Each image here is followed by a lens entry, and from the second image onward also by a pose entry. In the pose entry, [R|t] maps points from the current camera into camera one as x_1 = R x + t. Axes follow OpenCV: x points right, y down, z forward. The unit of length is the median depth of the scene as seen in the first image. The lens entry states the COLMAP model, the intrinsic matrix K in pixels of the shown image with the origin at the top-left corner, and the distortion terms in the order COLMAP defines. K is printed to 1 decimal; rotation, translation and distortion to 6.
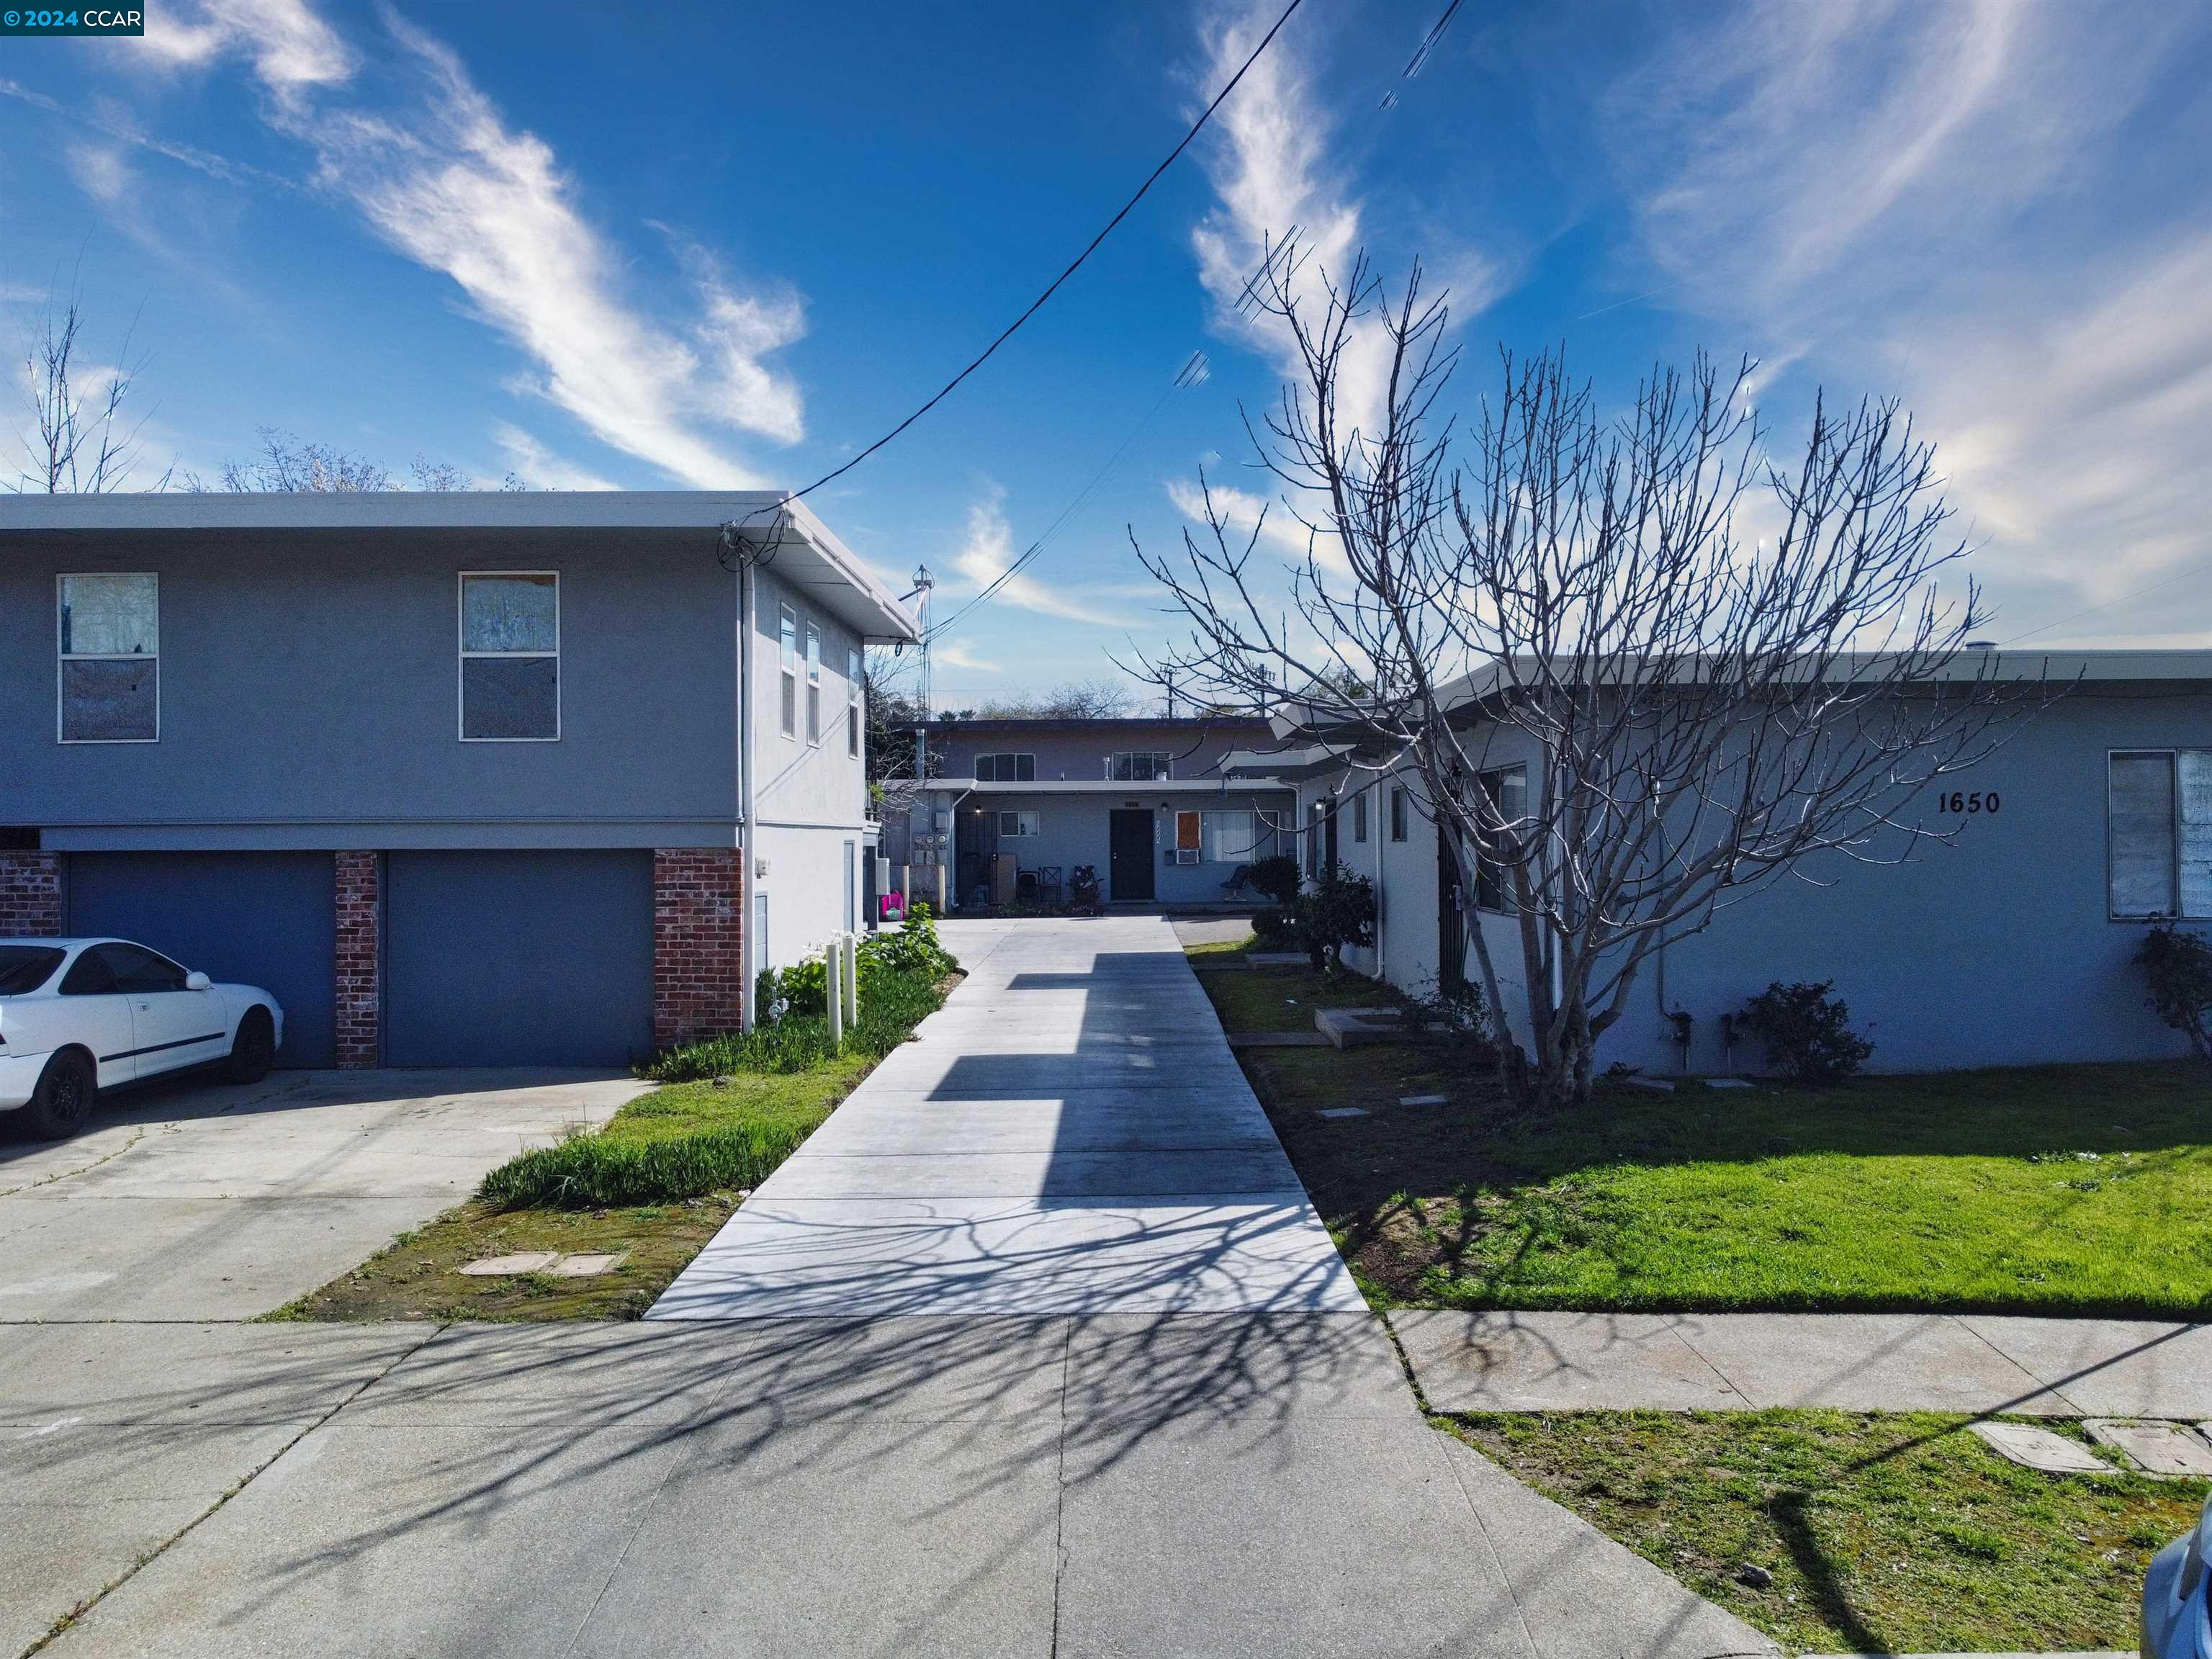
lens RADIAL K [[1676.5, 0, 1108.6], [0, 1676.5, 830.3], [0, 0, 1]] dist [-0.001340, -0.002881]
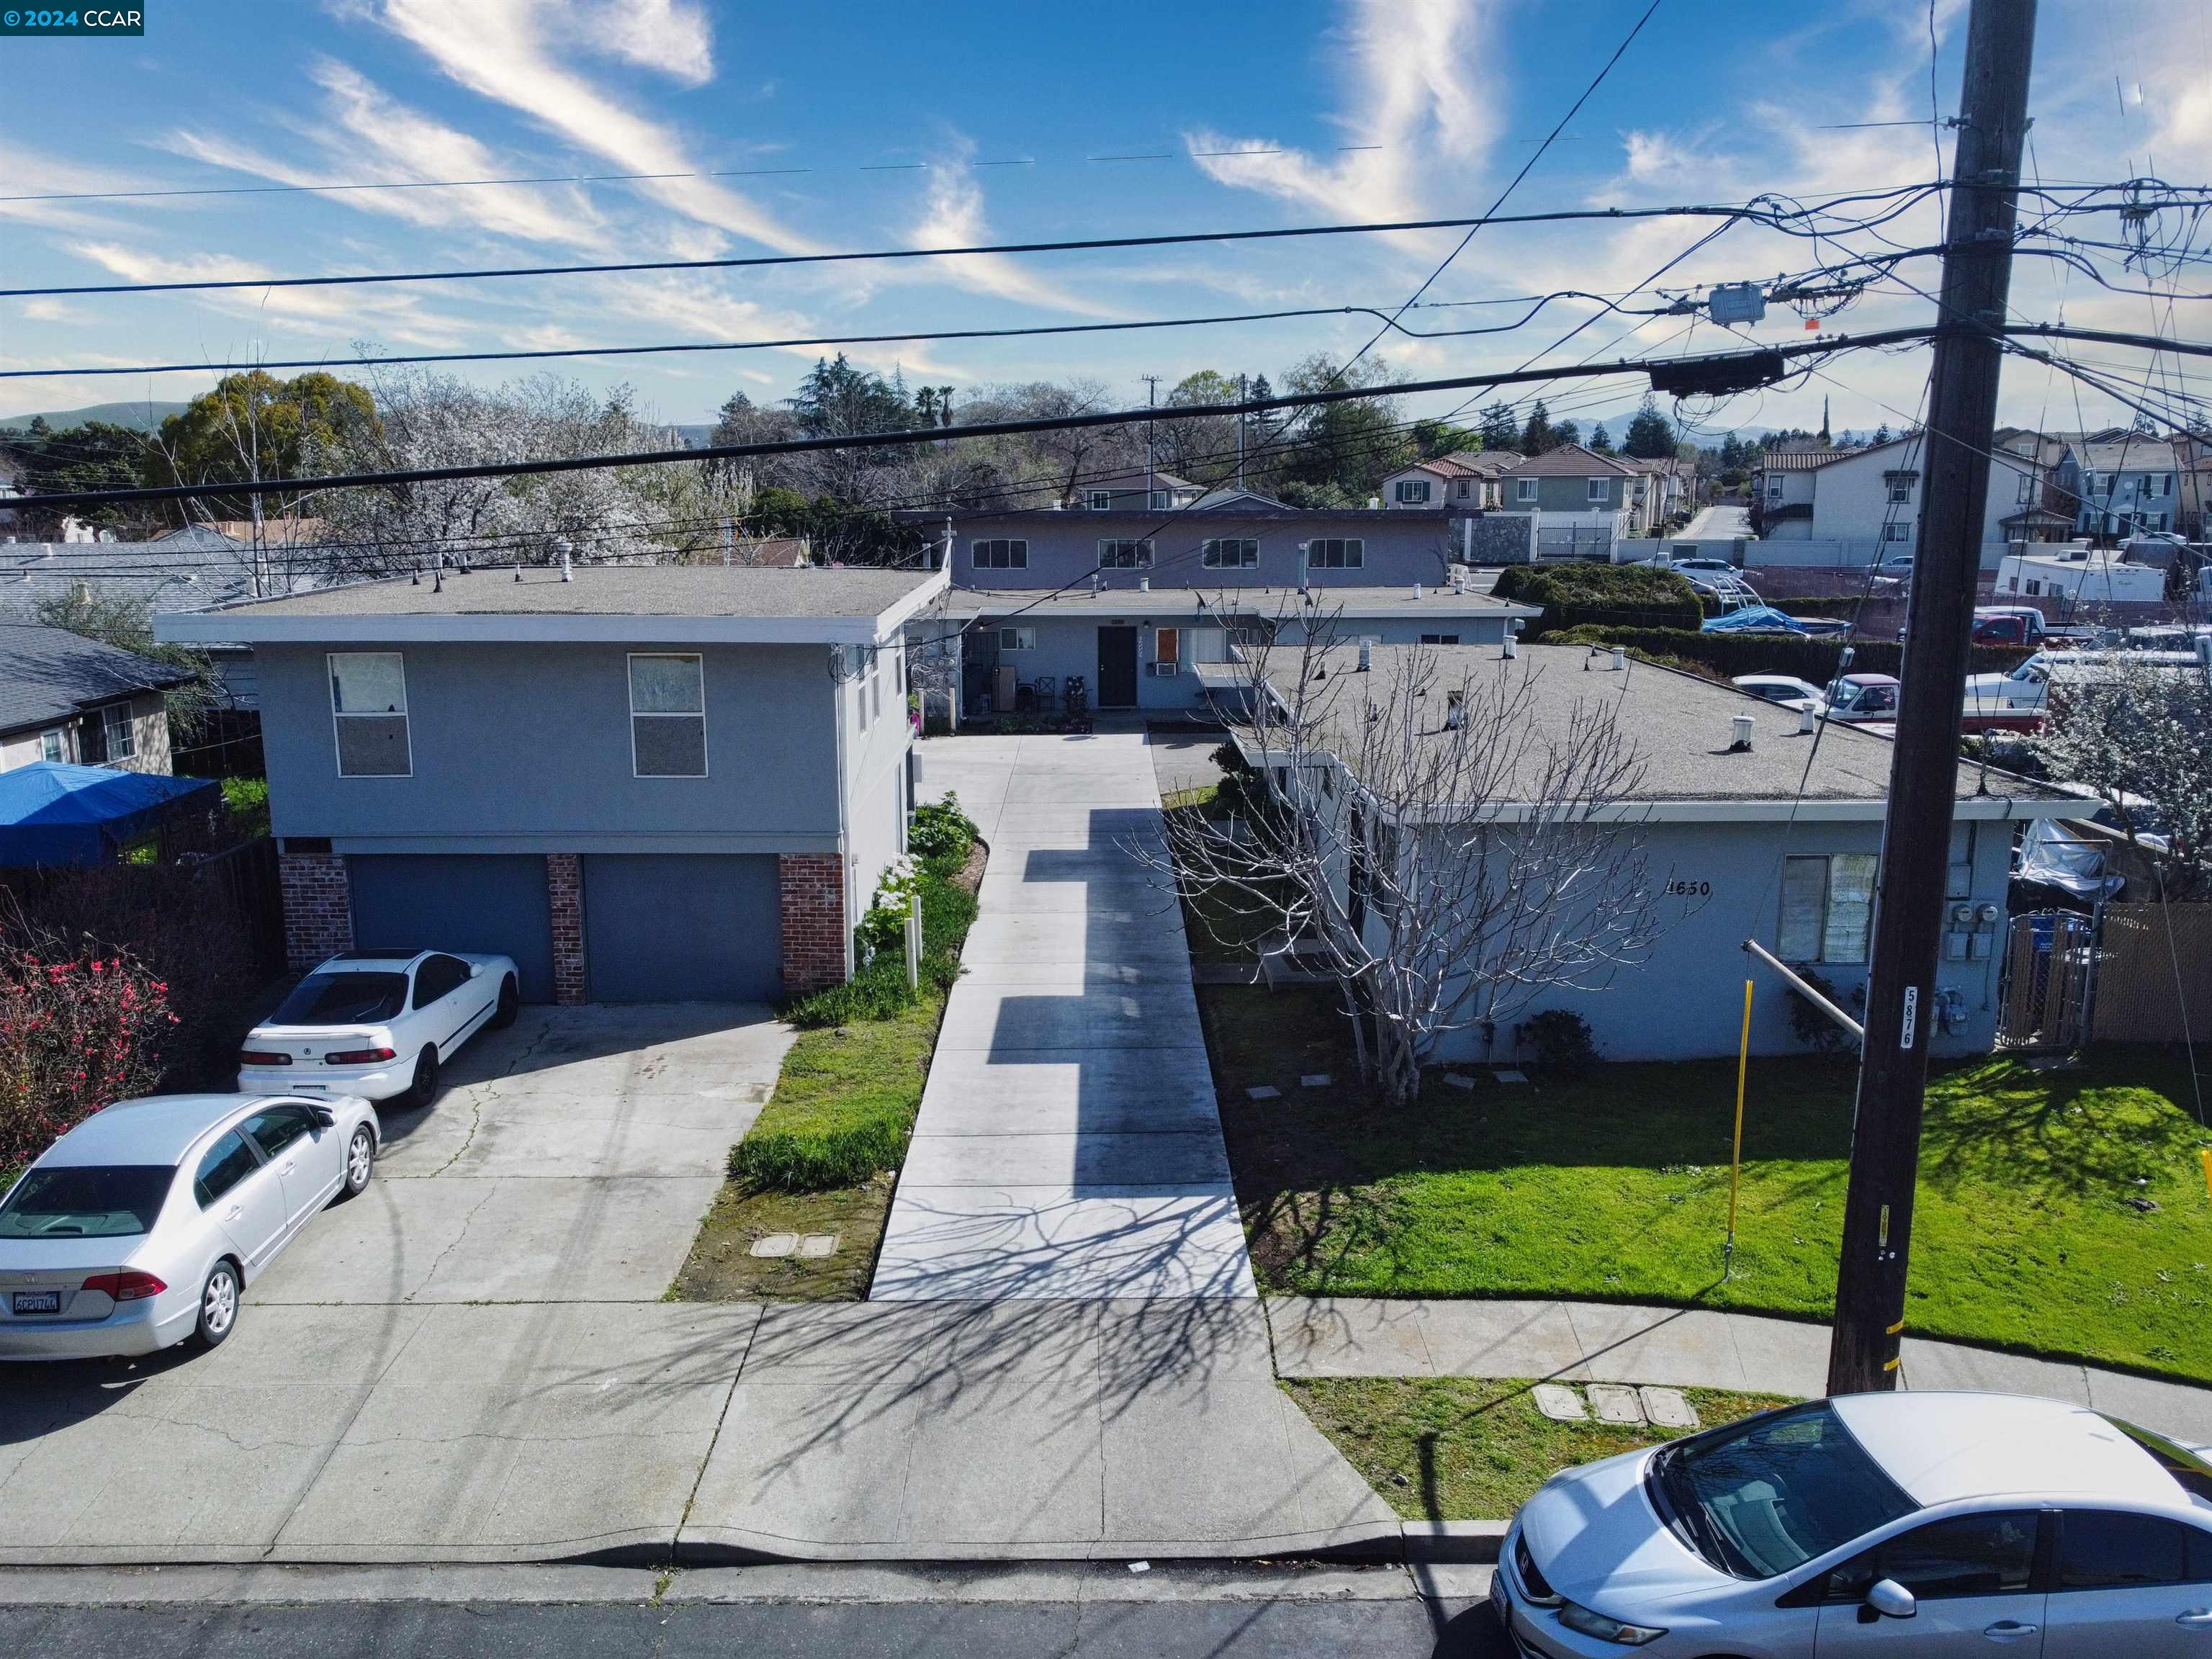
lens RADIAL K [[1676.5, 0, 1109.2], [0, 1676.5, 831.9], [0, 0, 1]] dist [-0.001340, -0.002881]
pose [[0.999892, 0.003868, 0.014194, -0.023512], [-0.006736, 0.978116, 0.207950, -0.367263], [-0.013079, -0.208024, 0.978036, -0.435999]]
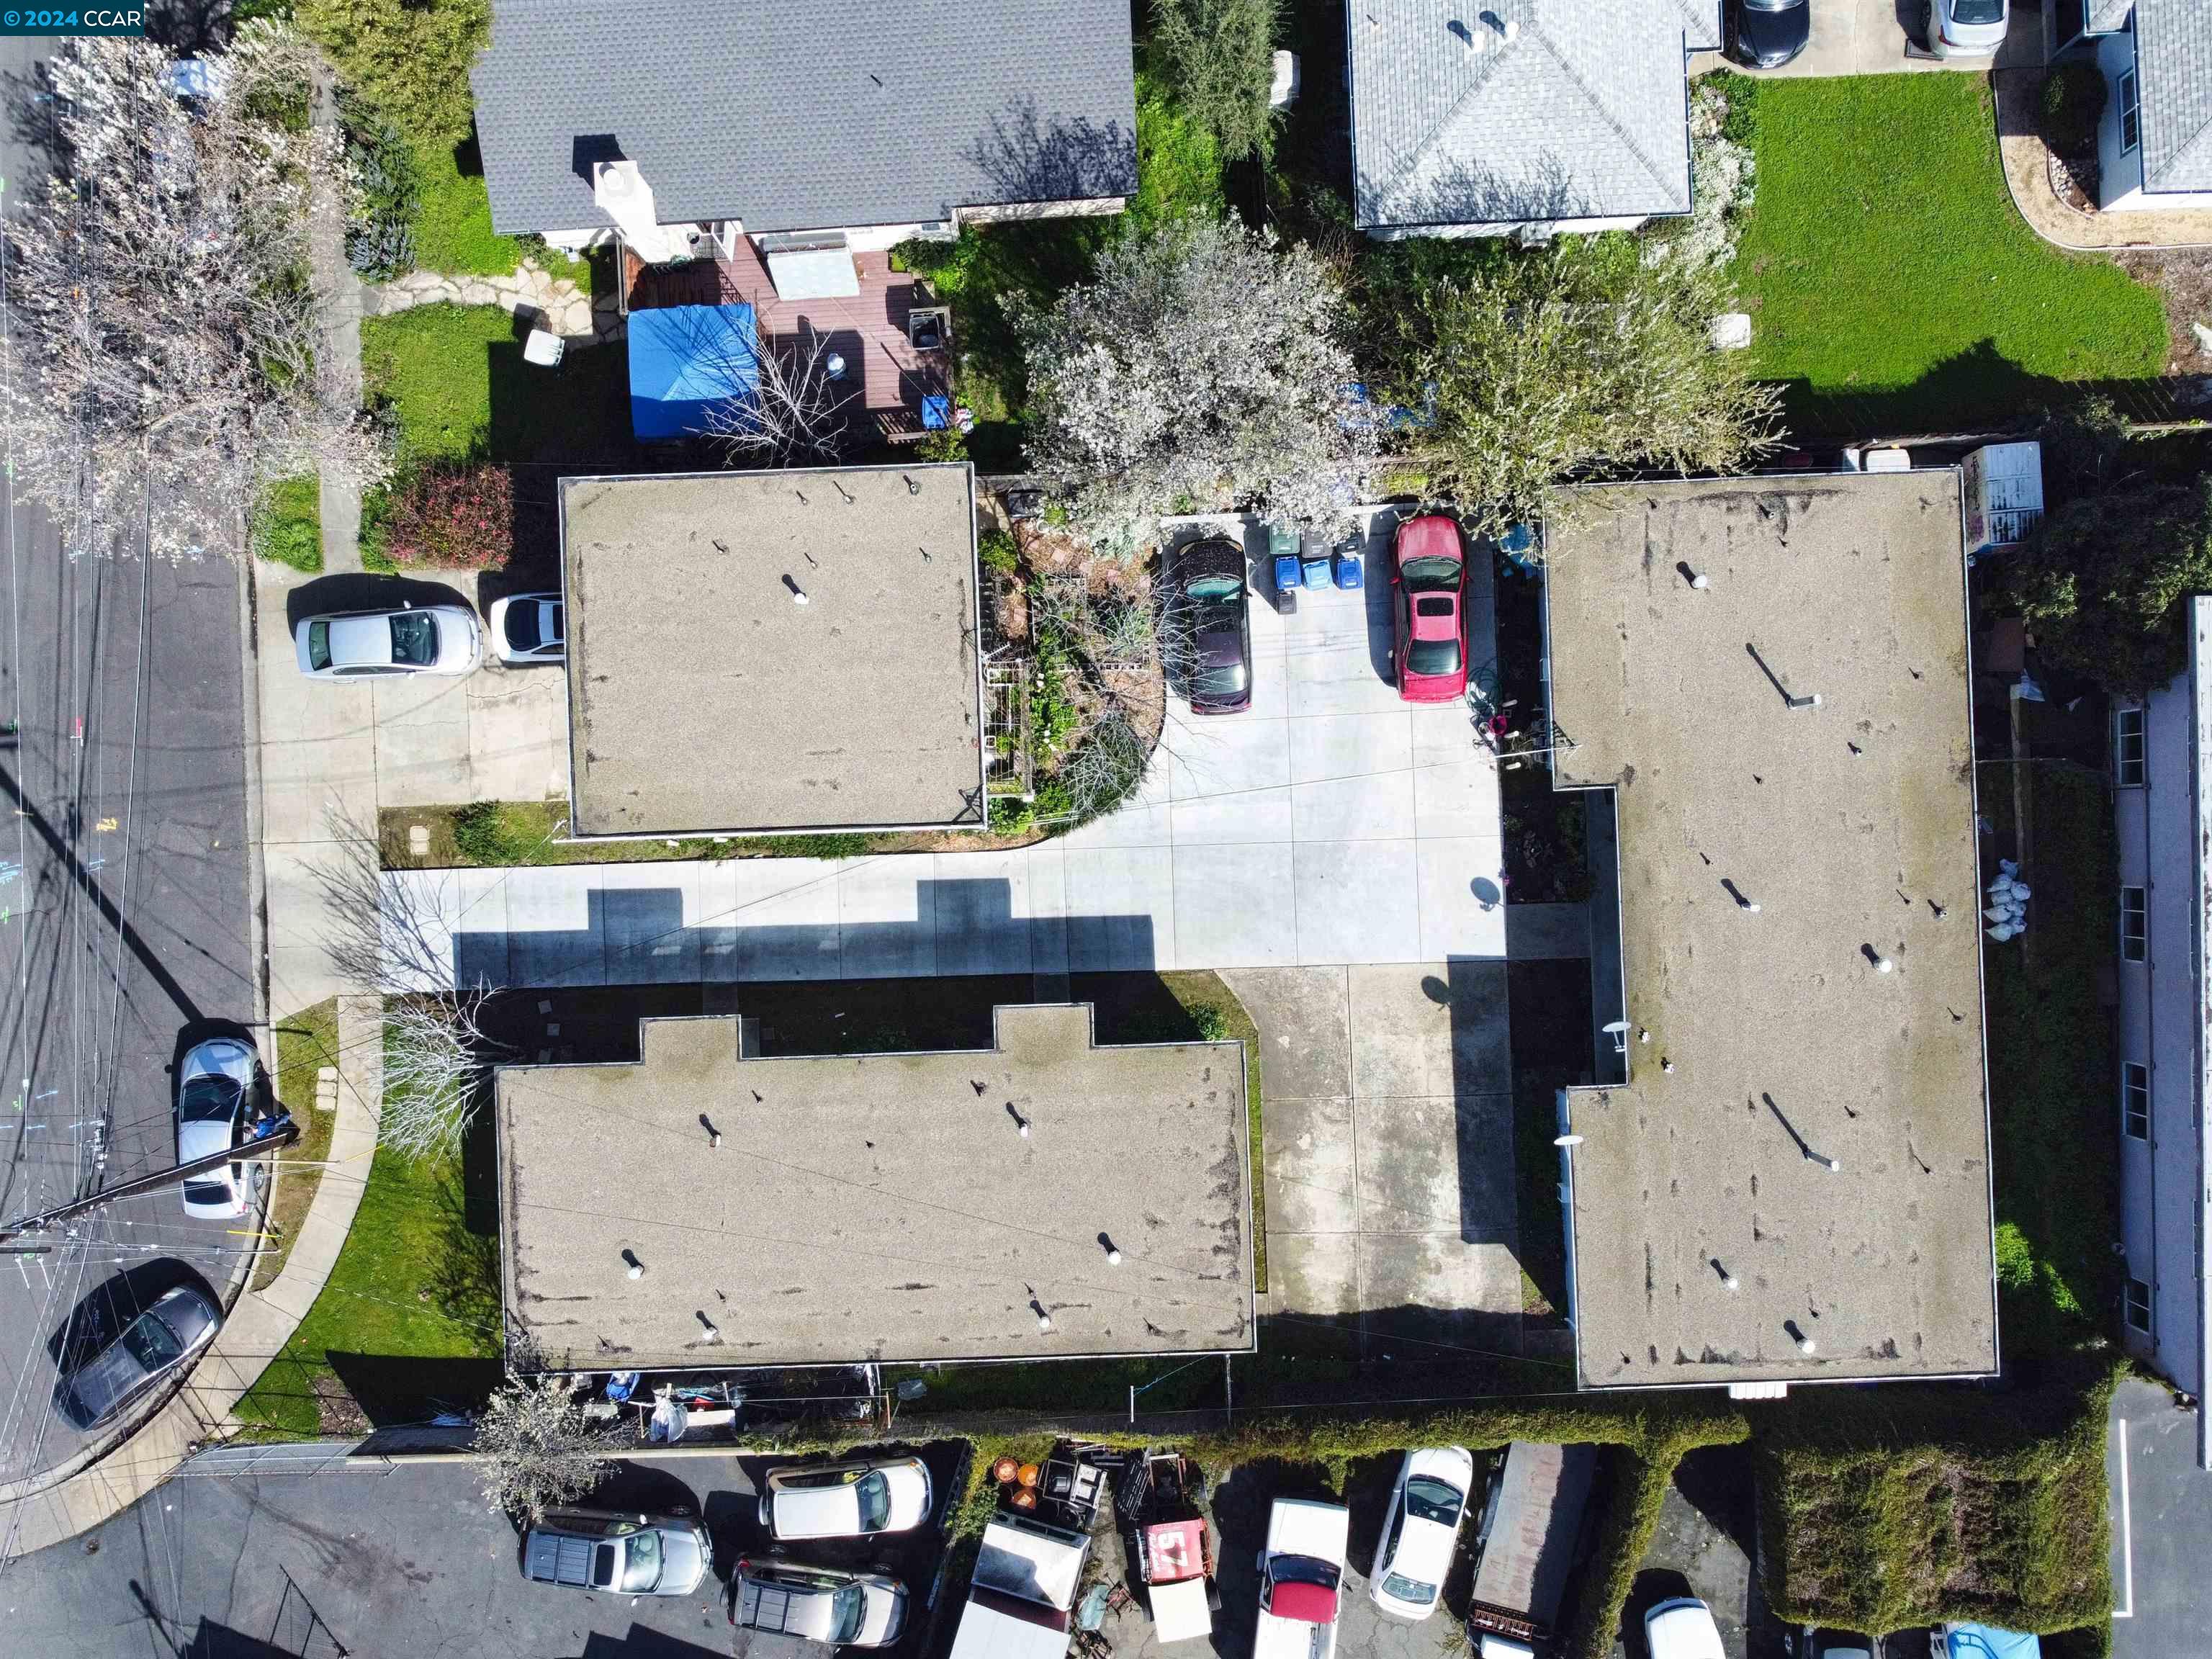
lens RADIAL K [[1676.5, 0, 1100.4], [0, 1676.5, 830.0], [0, 0, 1]] dist [-0.001340, -0.002881]
pose [[0.038028, 0.999259, 0.005953, -0.219645], [0.025946, -0.006942, 0.999639, -3.368456], [0.998940, -0.037860, -0.026190, 2.236432]]
